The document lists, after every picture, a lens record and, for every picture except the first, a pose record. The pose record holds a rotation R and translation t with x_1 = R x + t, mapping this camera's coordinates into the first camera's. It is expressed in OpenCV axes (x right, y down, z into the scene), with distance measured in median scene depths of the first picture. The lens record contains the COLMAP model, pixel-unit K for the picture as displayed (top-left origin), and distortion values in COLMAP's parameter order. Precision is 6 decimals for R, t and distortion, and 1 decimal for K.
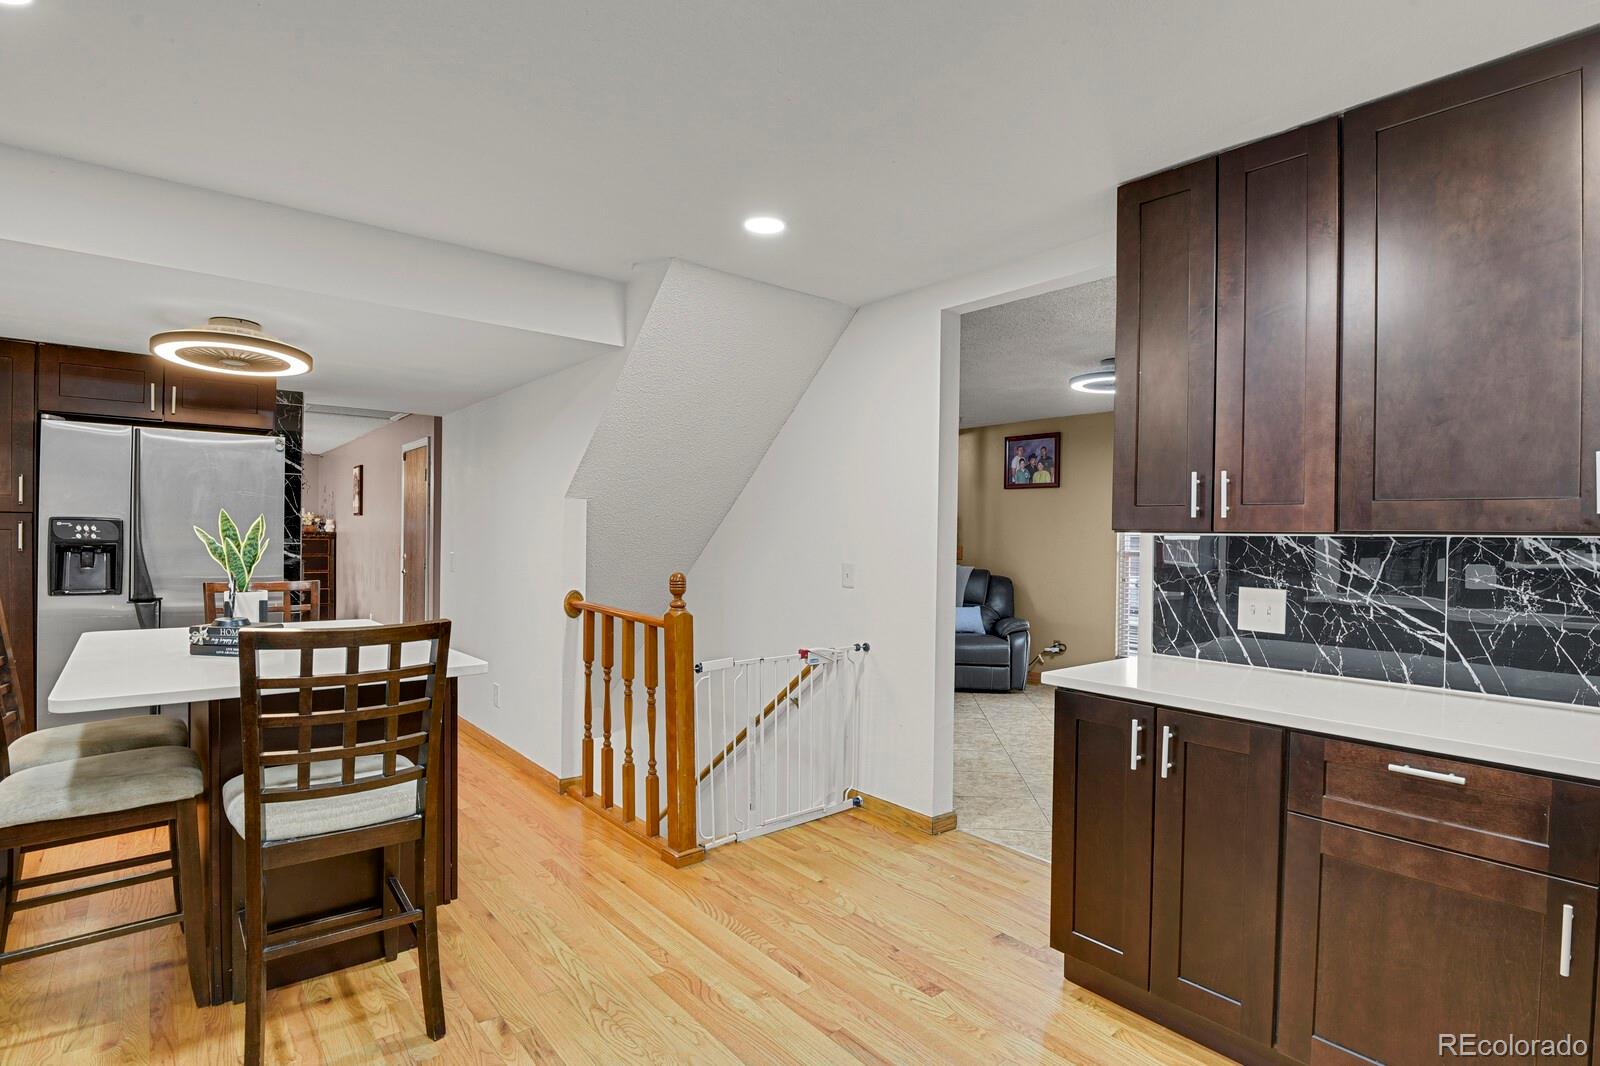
lens RADIAL K [[808.2, 0, 806.2], [0, 808.2, 544.1], [0, 0, 1]] dist [-0.016491, 0.000054]
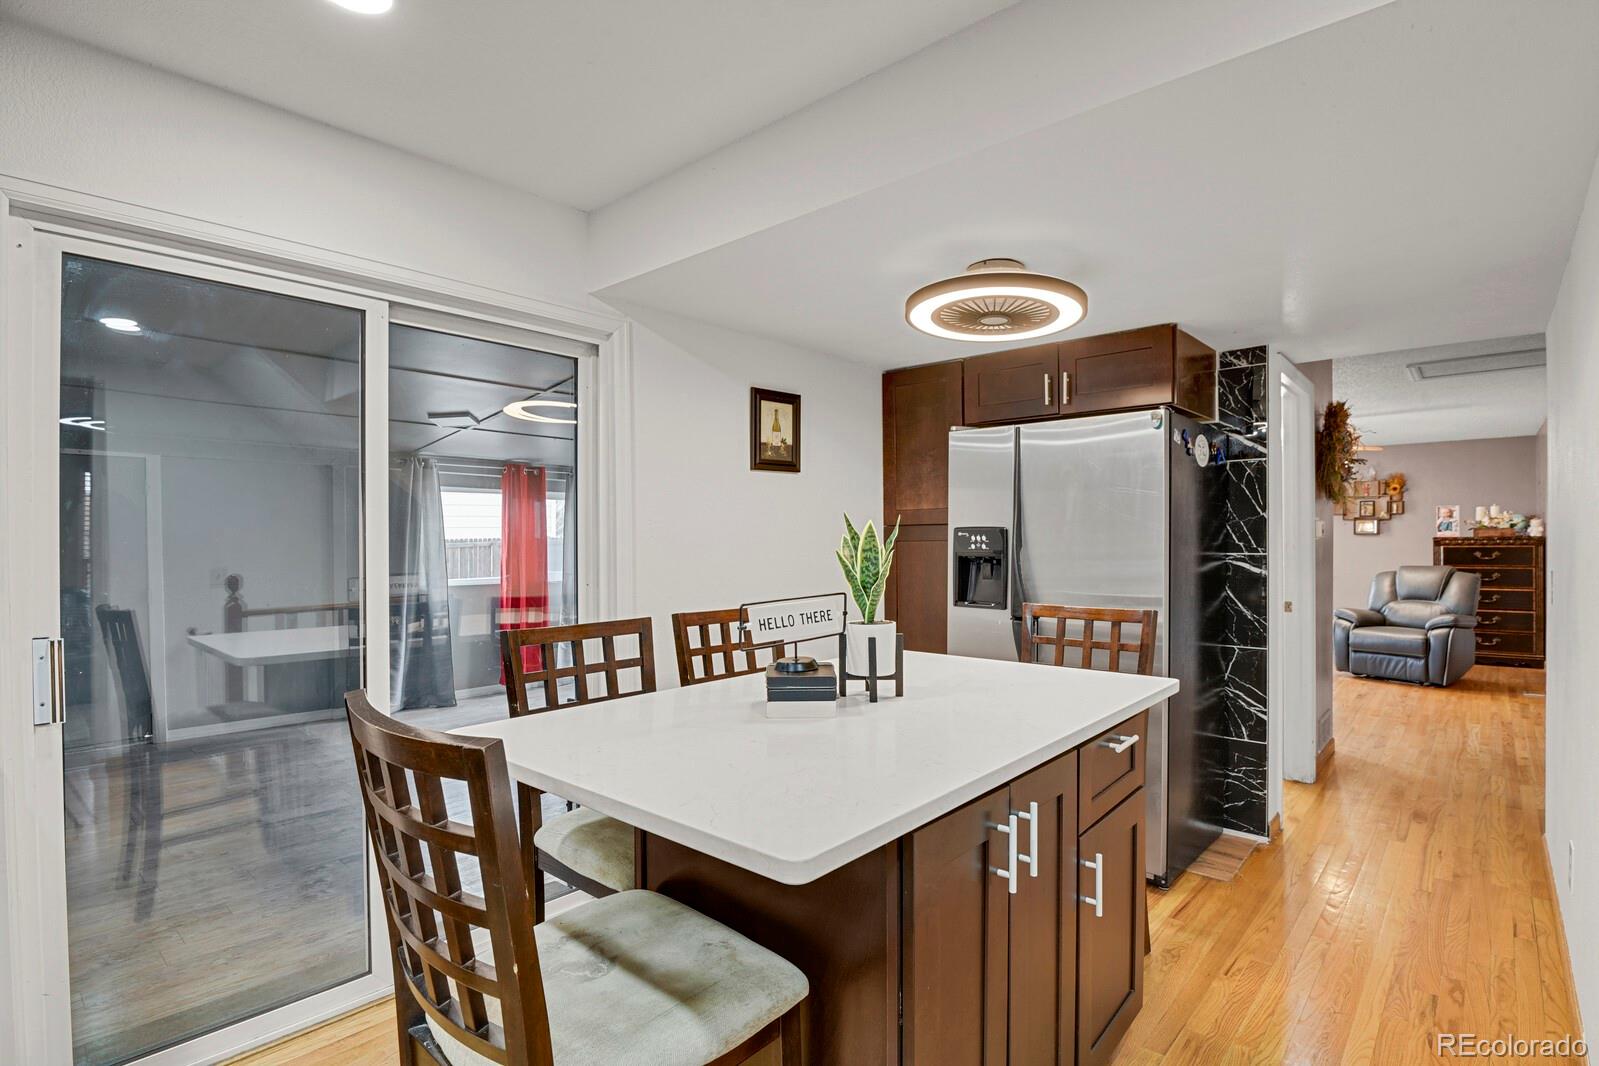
lens RADIAL K [[772.0, 0, 803.6], [0, 772.0, 540.2], [0, 0, 1]] dist [-0.028325, -0.000616]
pose [[0.160177, -0.014729, -0.986978, -0.015101], [0.000217, 0.999889, -0.014887, -0.002601], [0.987088, 0.002170, 0.160163, 0.423494]]
